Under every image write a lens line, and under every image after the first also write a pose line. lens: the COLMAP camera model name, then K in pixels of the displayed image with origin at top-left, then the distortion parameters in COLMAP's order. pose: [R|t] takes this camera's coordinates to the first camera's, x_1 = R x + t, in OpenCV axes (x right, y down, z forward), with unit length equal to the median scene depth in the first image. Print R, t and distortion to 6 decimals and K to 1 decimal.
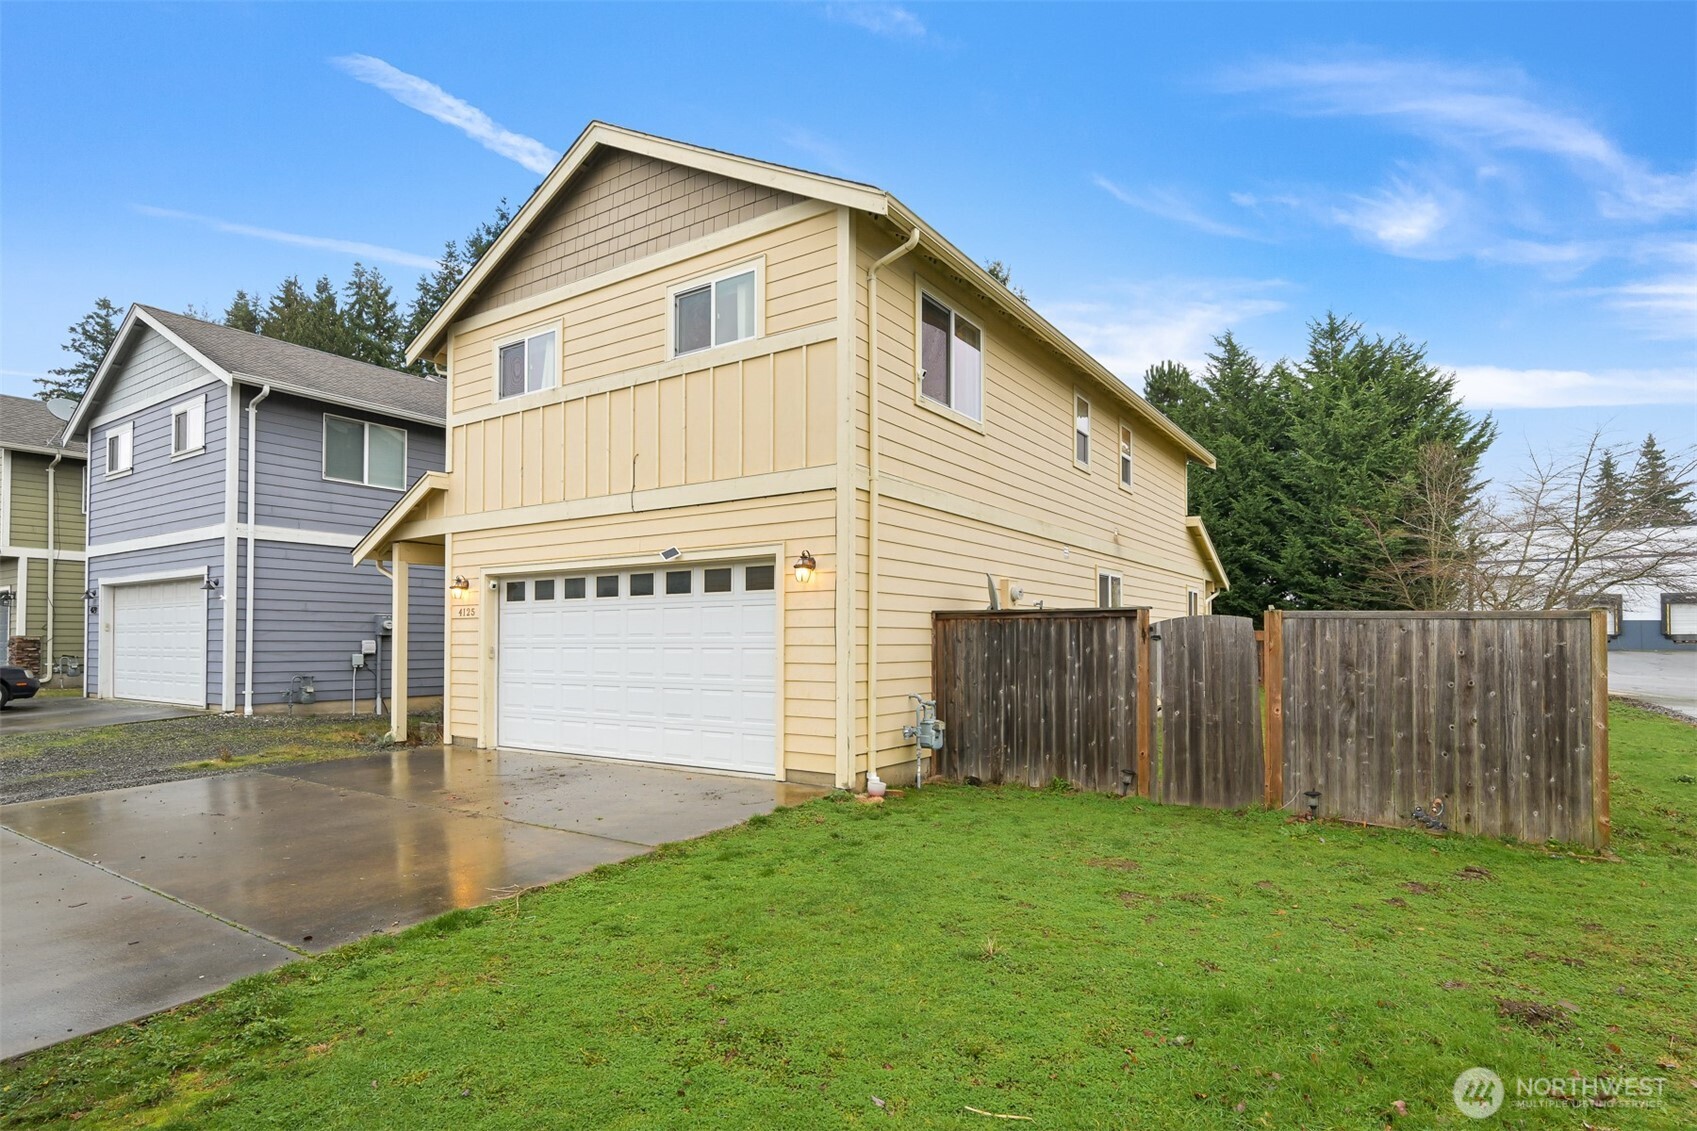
lens RADIAL K [[858.3, 0, 843.8], [0, 858.3, 624.1], [0, 0, 1]] dist [-0.004182, 0.000048]
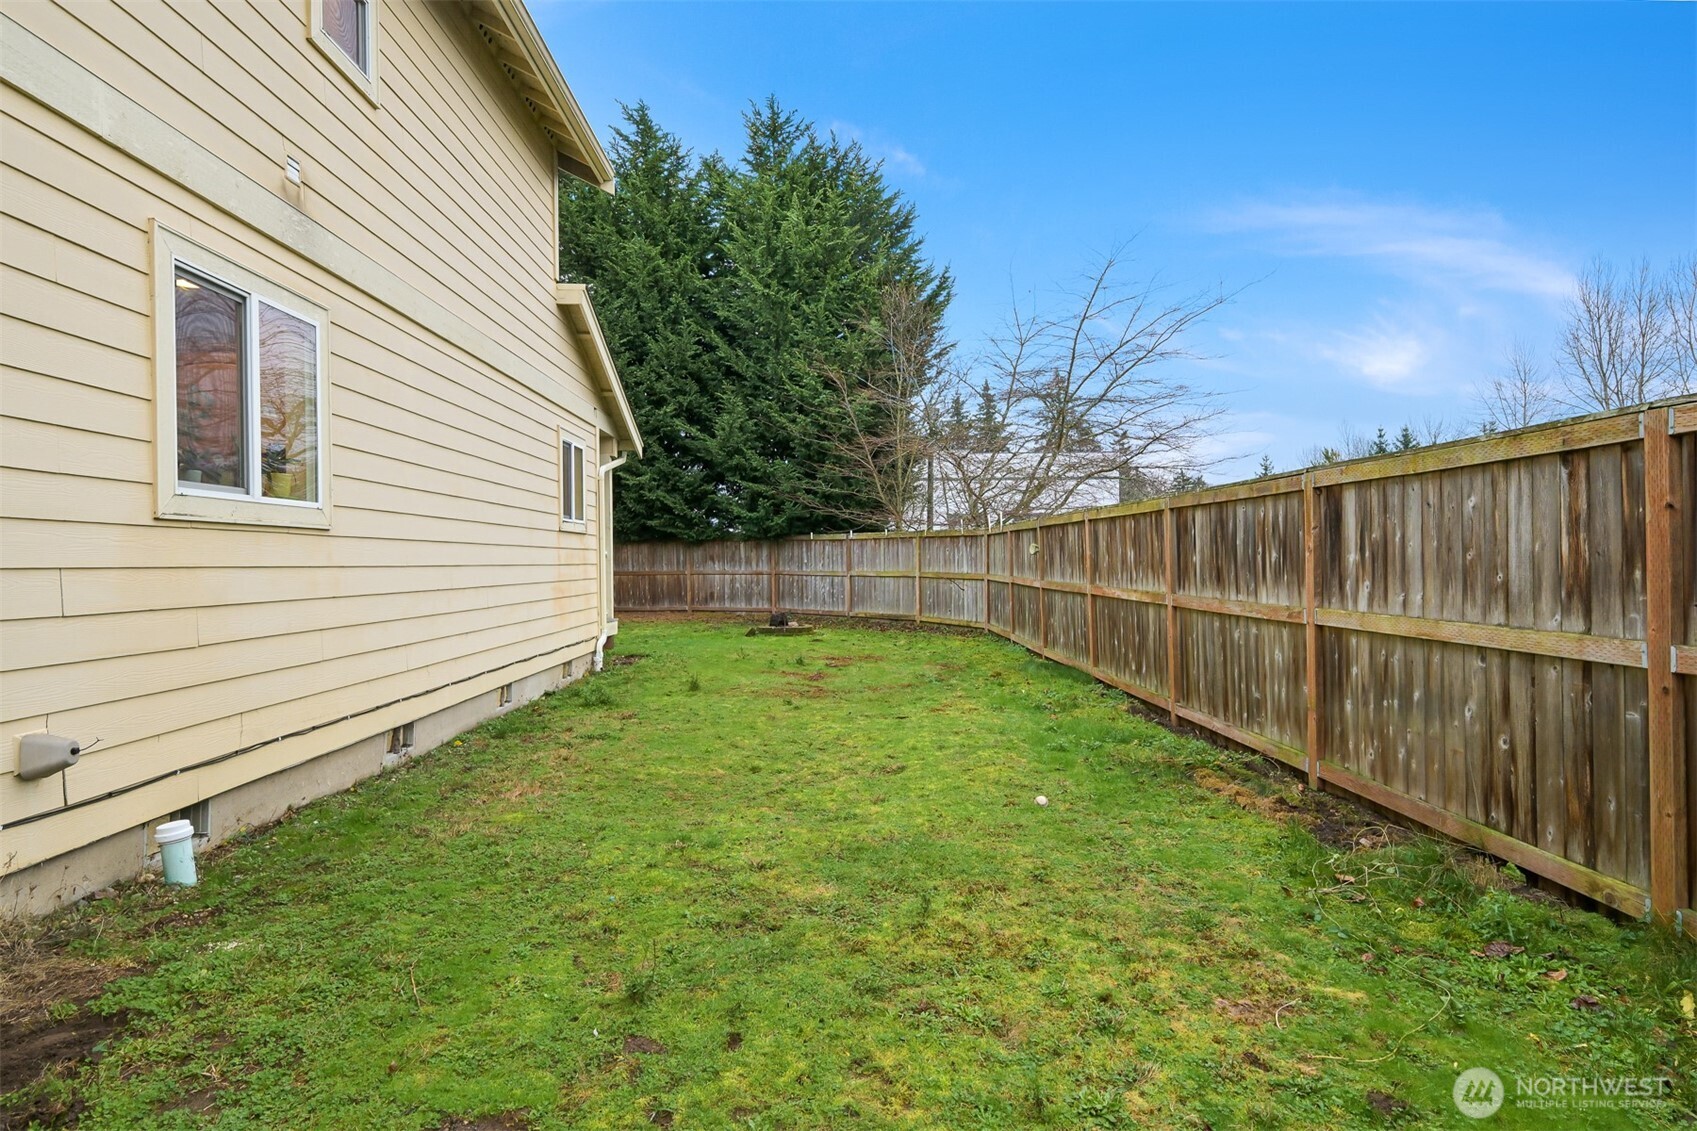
lens RADIAL K [[958.8, 0, 837.3], [0, 958.8, 561.9], [0, 0, 1]] dist [0.008816, 0.001145]
pose [[0.815097, -0.010446, 0.579230, 0.146957], [0.001054, 0.999863, 0.016549, 0.014918], [-0.579324, -0.012878, 0.814996, 0.321915]]
